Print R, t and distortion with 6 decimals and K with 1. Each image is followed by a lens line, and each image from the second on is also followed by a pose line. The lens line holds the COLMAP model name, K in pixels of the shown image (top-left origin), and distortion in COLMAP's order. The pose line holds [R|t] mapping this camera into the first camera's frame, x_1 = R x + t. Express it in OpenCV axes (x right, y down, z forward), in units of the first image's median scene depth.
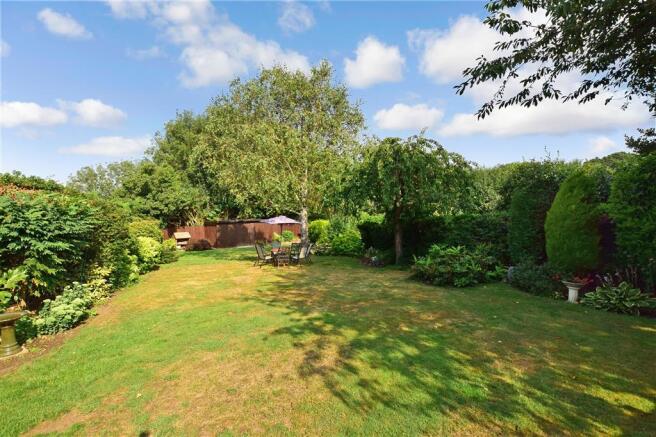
lens RADIAL K [[289.4, 0, 331.0], [0, 289.4, 219.5], [0, 0, 1]] dist [-0.031714, 0.000700]
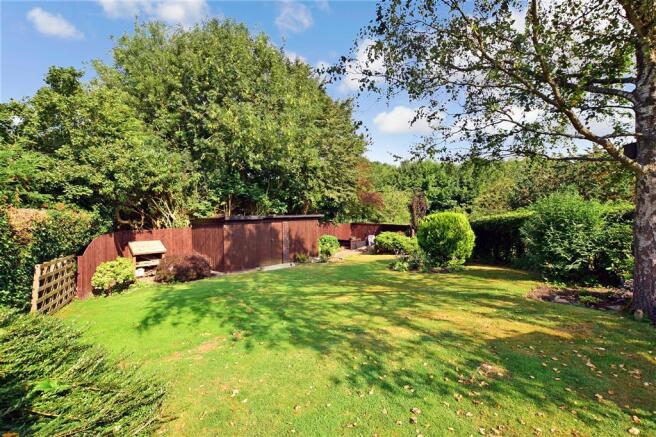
lens RADIAL K [[289.4, 0, 331.0], [0, 289.4, 219.5], [0, 0, 1]] dist [-0.031714, 0.000700]
pose [[0.992996, -0.007095, 0.117931, -0.312592], [0.008894, 0.999852, -0.014733, 0.021590], [-0.117809, 0.015679, 0.992912, 0.566581]]
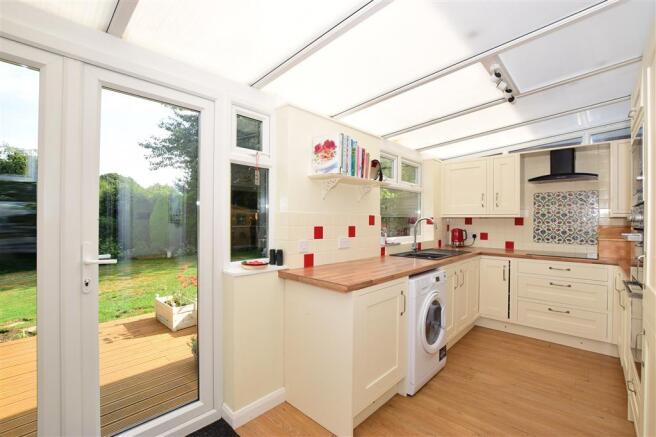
lens RADIAL K [[289.4, 0, 331.0], [0, 289.4, 219.5], [0, 0, 1]] dist [-0.031714, 0.000700]
pose [[0.094823, 0.008592, 0.995457, -0.333775], [0.033374, 0.999373, -0.011805, 0.018877], [-0.994935, 0.034342, 0.094477, -0.122610]]
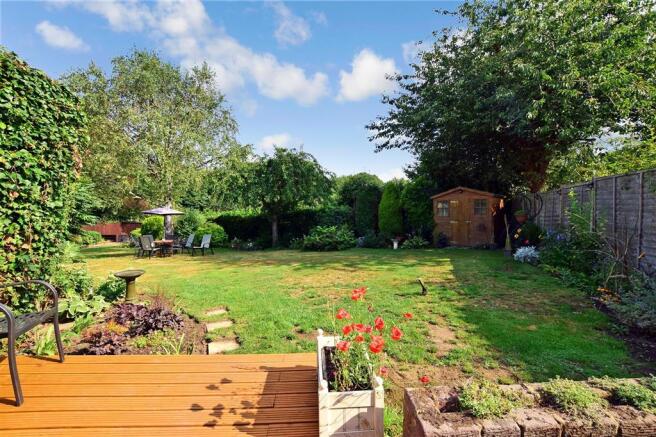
lens RADIAL K [[289.4, 0, 331.0], [0, 289.4, 219.5], [0, 0, 1]] dist [-0.031714, 0.000700]
pose [[0.760872, -0.005087, 0.648882, -0.221914], [0.010624, 0.999933, -0.004619, 0.024639], [-0.648815, 0.010408, 0.760875, -0.068507]]
